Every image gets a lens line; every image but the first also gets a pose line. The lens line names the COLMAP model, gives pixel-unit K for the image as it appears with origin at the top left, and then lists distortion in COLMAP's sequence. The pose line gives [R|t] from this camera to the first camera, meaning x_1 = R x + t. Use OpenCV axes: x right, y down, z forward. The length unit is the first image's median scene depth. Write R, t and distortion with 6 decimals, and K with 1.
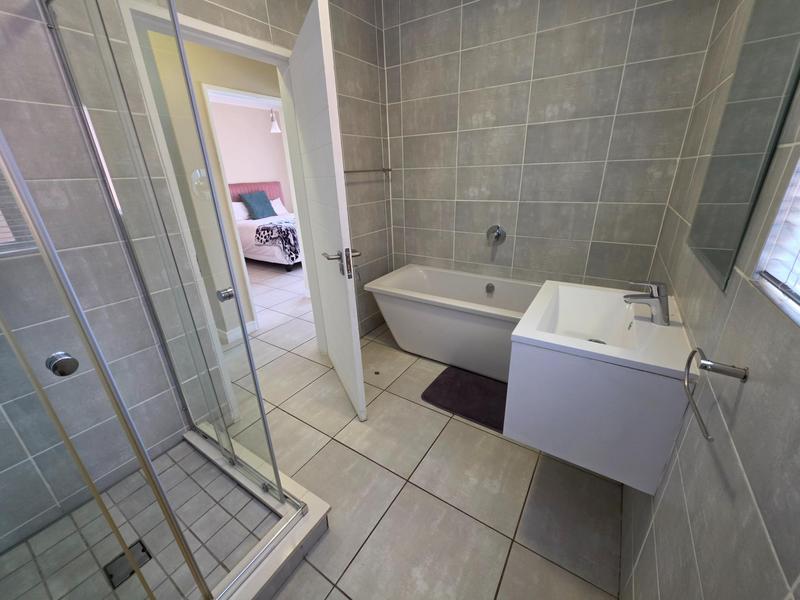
lens RADIAL K [[319.9, 0, 400.3], [0, 319.9, 301.8], [0, 0, 1]] dist [-0.002279, -0.000497]
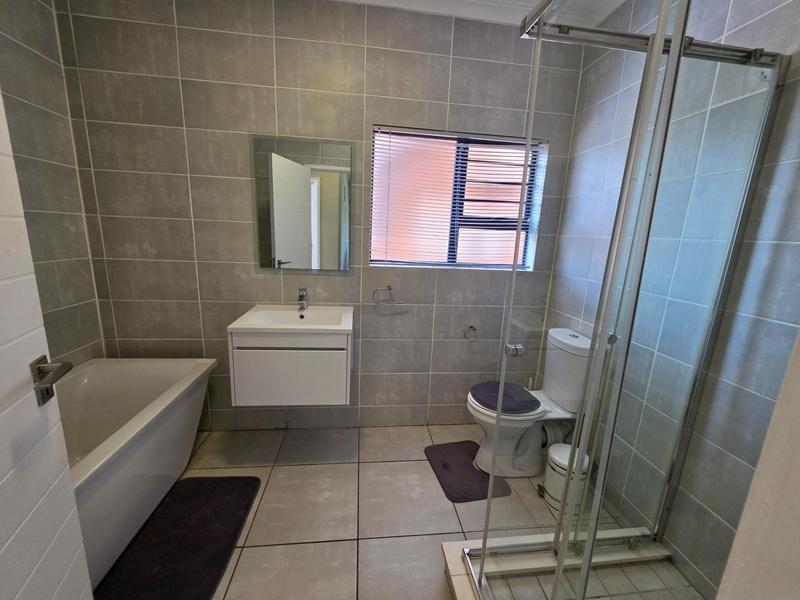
lens RADIAL K [[319.9, 0, 398.1], [0, 319.9, 299.4], [0, 0, 1]] dist [-0.002279, -0.000497]
pose [[-0.642239, -0.148113, 0.752058, -0.677623], [0.262281, 0.879461, 0.397187, -0.419889], [-0.720234, 0.452340, -0.525977, 1.117738]]
